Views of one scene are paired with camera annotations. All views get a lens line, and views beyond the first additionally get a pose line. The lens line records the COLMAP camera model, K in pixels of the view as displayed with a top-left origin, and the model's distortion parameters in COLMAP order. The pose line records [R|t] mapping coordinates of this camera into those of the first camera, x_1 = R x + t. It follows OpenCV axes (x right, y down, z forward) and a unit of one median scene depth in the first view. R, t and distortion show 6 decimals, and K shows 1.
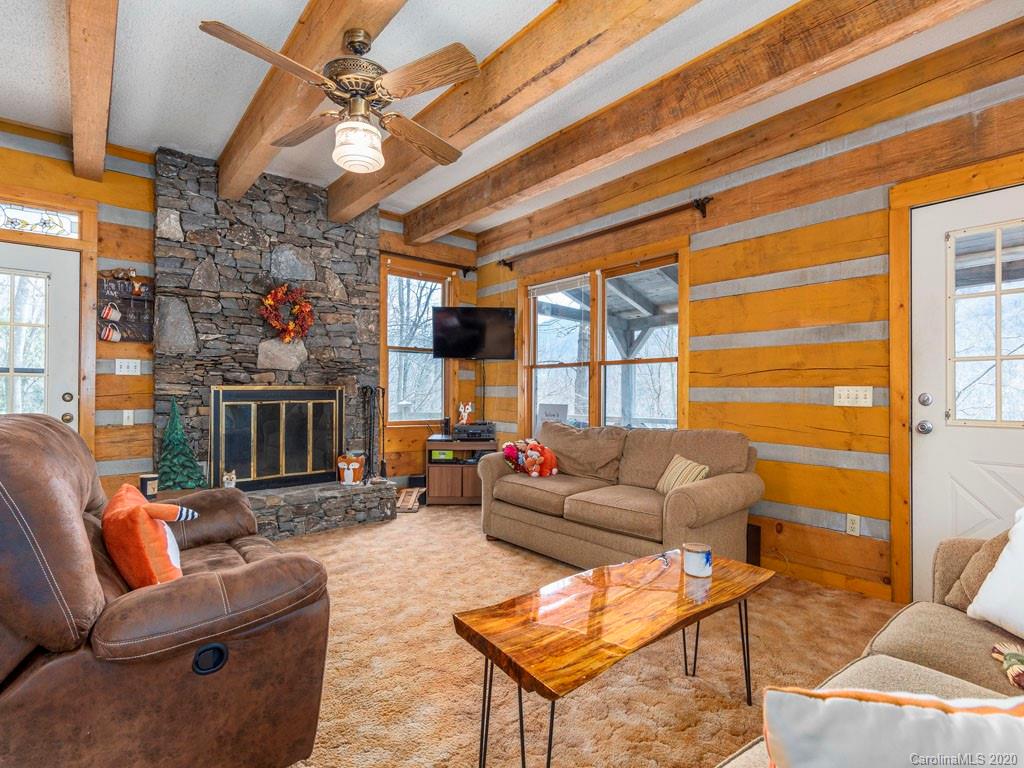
lens RADIAL K [[502.6, 0, 510.2], [0, 502.6, 389.8], [0, 0, 1]] dist [0.000219, 0.000537]
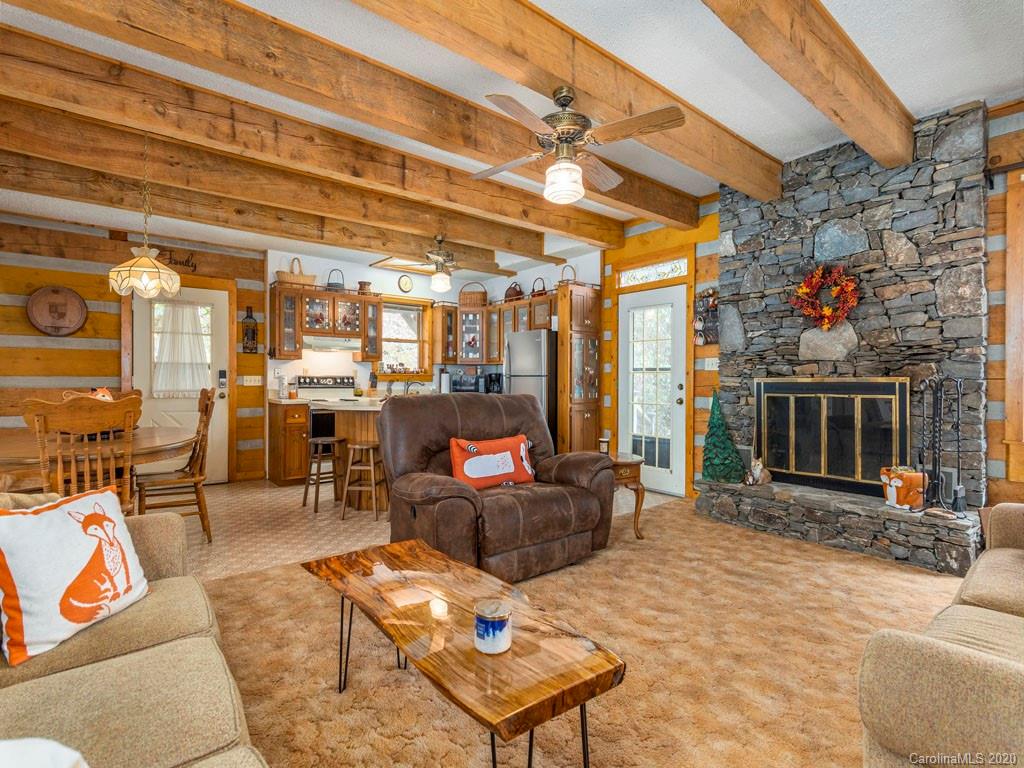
lens RADIAL K [[502.6, 0, 518.7], [0, 502.6, 383.0], [0, 0, 1]] dist [0.000219, 0.000537]
pose [[0.003544, 0.006771, -0.999971, 0.487904], [0.001143, 0.999976, 0.006775, -0.005653], [0.999993, -0.001167, 0.003536, 0.466762]]
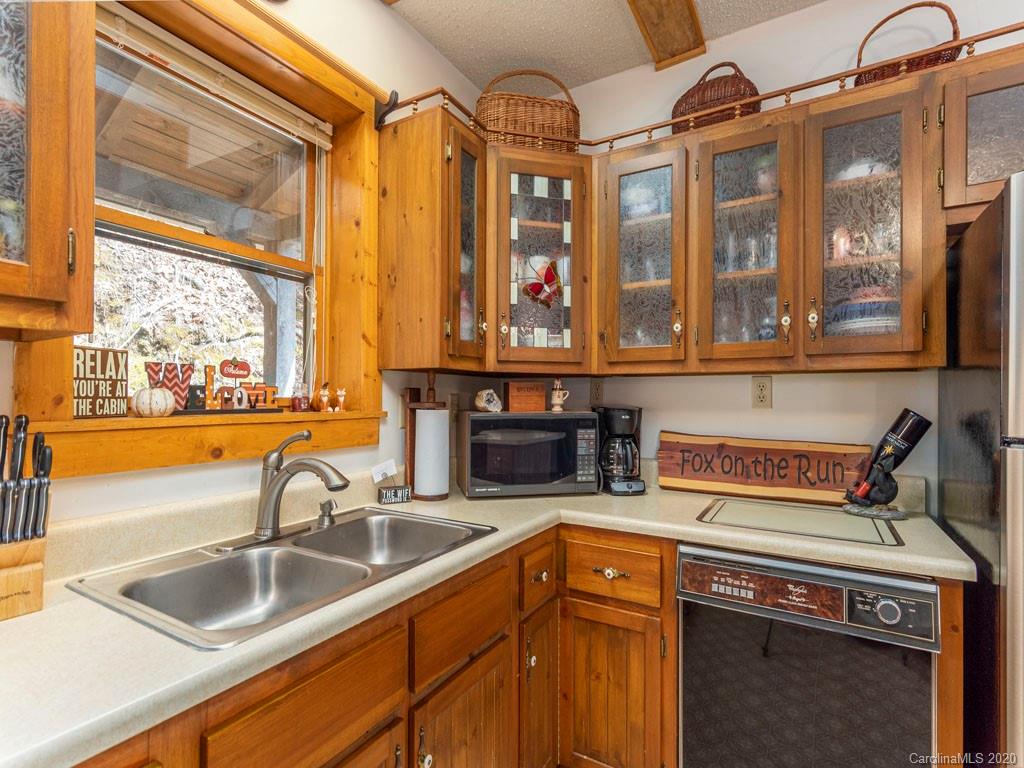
lens RADIAL K [[502.6, 0, 510.0], [0, 502.6, 394.0], [0, 0, 1]] dist [0.000219, 0.000537]
pose [[0.334806, -0.006009, -0.942268, -0.869555], [0.000233, 0.999980, -0.006294, -0.037821], [0.942287, 0.001888, 0.334801, 0.127311]]
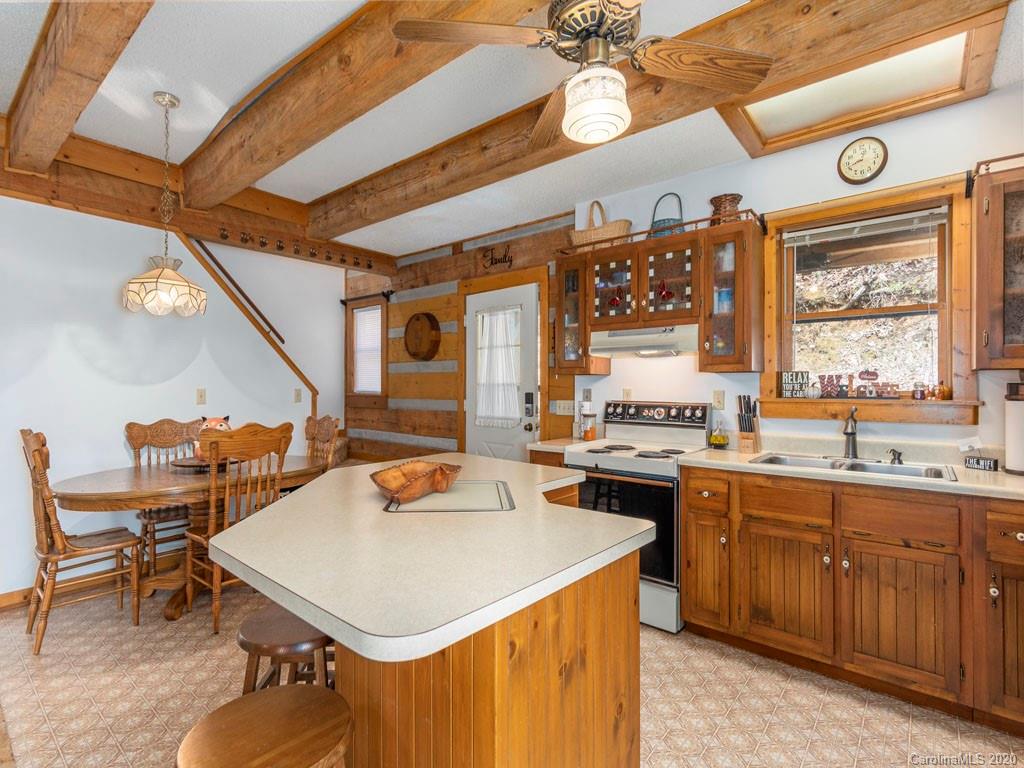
lens RADIAL K [[502.6, 0, 513.8], [0, 502.6, 387.3], [0, 0, 1]] dist [0.000219, 0.000537]
pose [[-0.982511, -0.003470, -0.186174, -0.676750], [-0.002440, 0.999980, -0.005759, -0.037016], [0.186190, -0.005204, -0.982500, 0.639935]]
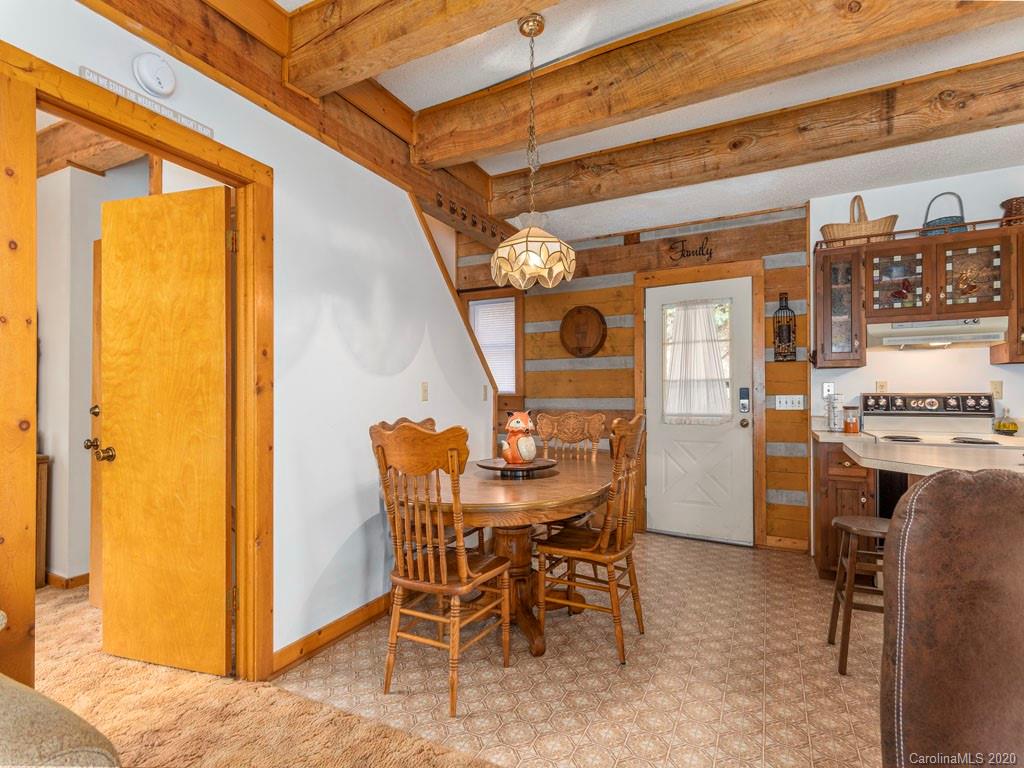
lens RADIAL K [[502.6, 0, 509.0], [0, 502.6, 395.7], [0, 0, 1]] dist [0.000219, 0.000537]
pose [[-0.918483, -0.002107, -0.395455, -0.081356], [0.003439, 0.999905, -0.013314, -0.005437], [0.395445, -0.013588, -0.918389, 0.381087]]
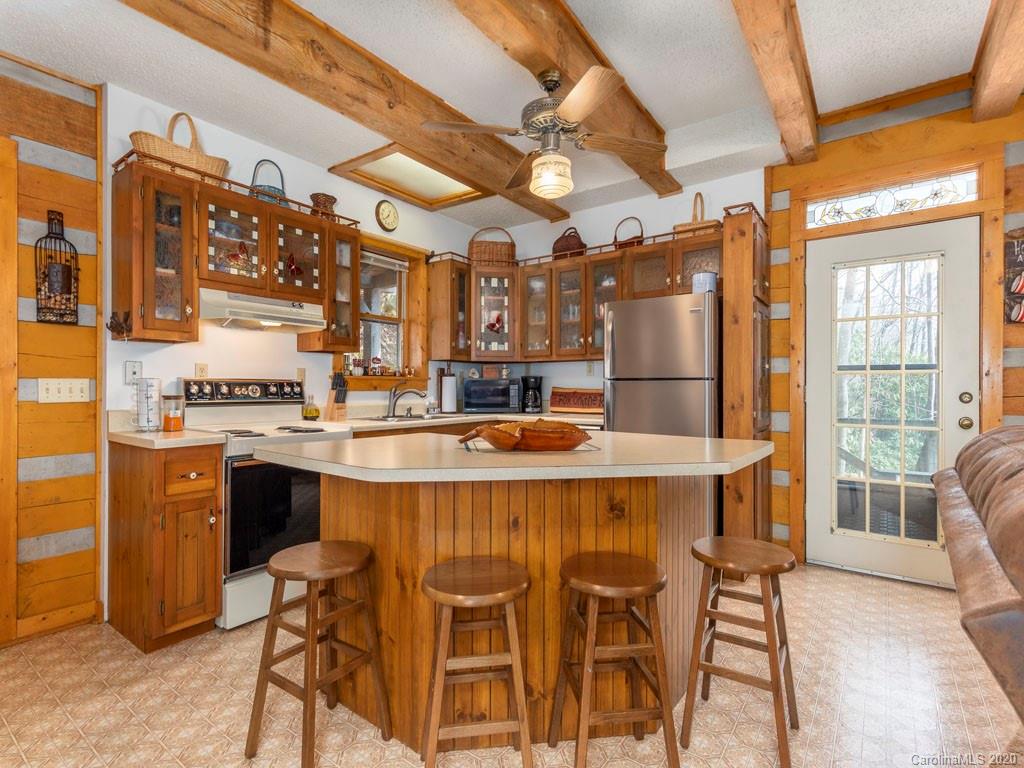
lens RADIAL K [[502.6, 0, 514.6], [0, 502.6, 386.0], [0, 0, 1]] dist [0.000219, 0.000537]
pose [[0.250183, -0.002036, -0.968196, -0.240828], [0.004457, 0.999990, -0.000951, -0.005695], [0.968188, -0.004078, 0.250190, 0.078463]]
